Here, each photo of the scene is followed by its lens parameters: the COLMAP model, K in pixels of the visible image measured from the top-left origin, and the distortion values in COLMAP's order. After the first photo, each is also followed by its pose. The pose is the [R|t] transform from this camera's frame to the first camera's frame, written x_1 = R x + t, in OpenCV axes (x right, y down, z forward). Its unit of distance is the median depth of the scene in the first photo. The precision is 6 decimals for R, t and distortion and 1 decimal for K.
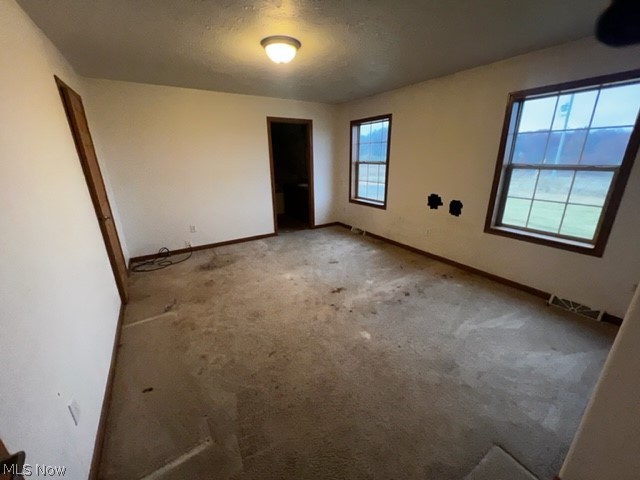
lens RADIAL K [[257.3, 0, 317.7], [0, 257.3, 239.4], [0, 0, 1]] dist [-0.003794, 0.000463]
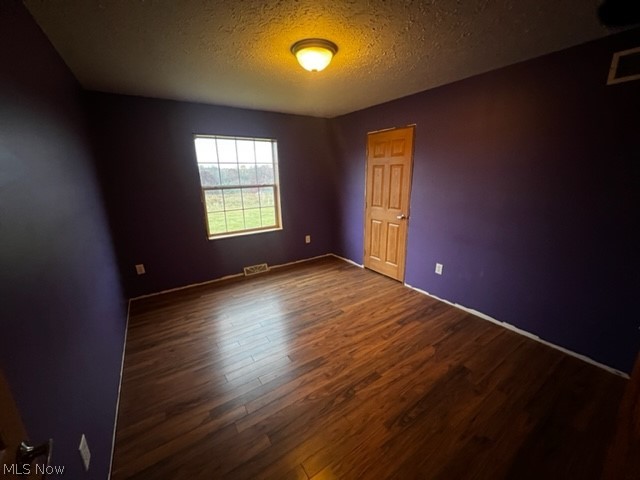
lens RADIAL K [[257.3, 0, 318.0], [0, 257.3, 238.7], [0, 0, 1]] dist [-0.003794, 0.000463]
pose [[-0.034781, -0.227026, 0.973267, -0.563827], [0.322153, 0.919326, 0.225956, -0.253755], [-0.946048, 0.321400, 0.041162, 0.800154]]
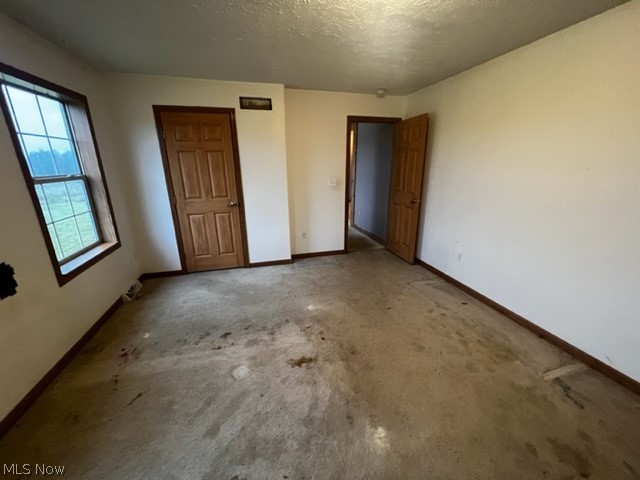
lens RADIAL K [[256.2, 0, 319.5], [0, 256.2, 239.6], [0, 0, 1]] dist [-0.001497, 0.000878]
pose [[-0.956749, -0.061874, 0.284258, -0.132937], [0.112465, 0.822483, 0.557560, -0.428852], [-0.268296, 0.565414, -0.779951, 1.347717]]
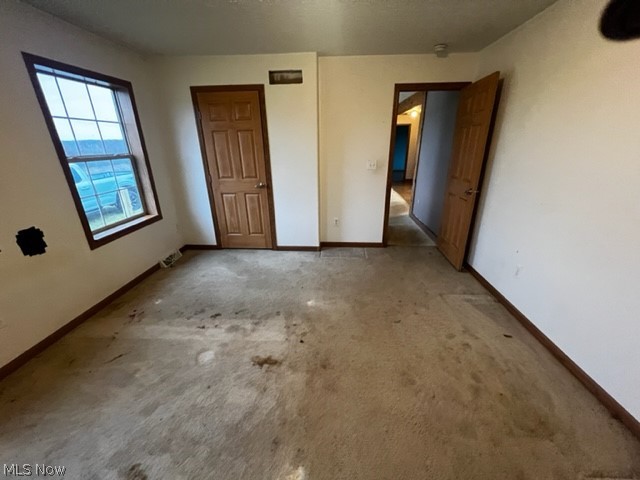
lens RADIAL K [[257.3, 0, 320.3], [0, 257.3, 239.3], [0, 0, 1]] dist [-0.003794, 0.000463]
pose [[-0.811101, -0.180602, 0.556326, -0.318314], [0.208171, 0.799724, 0.563122, -0.358766], [-0.546608, 0.572559, -0.611061, 1.156550]]
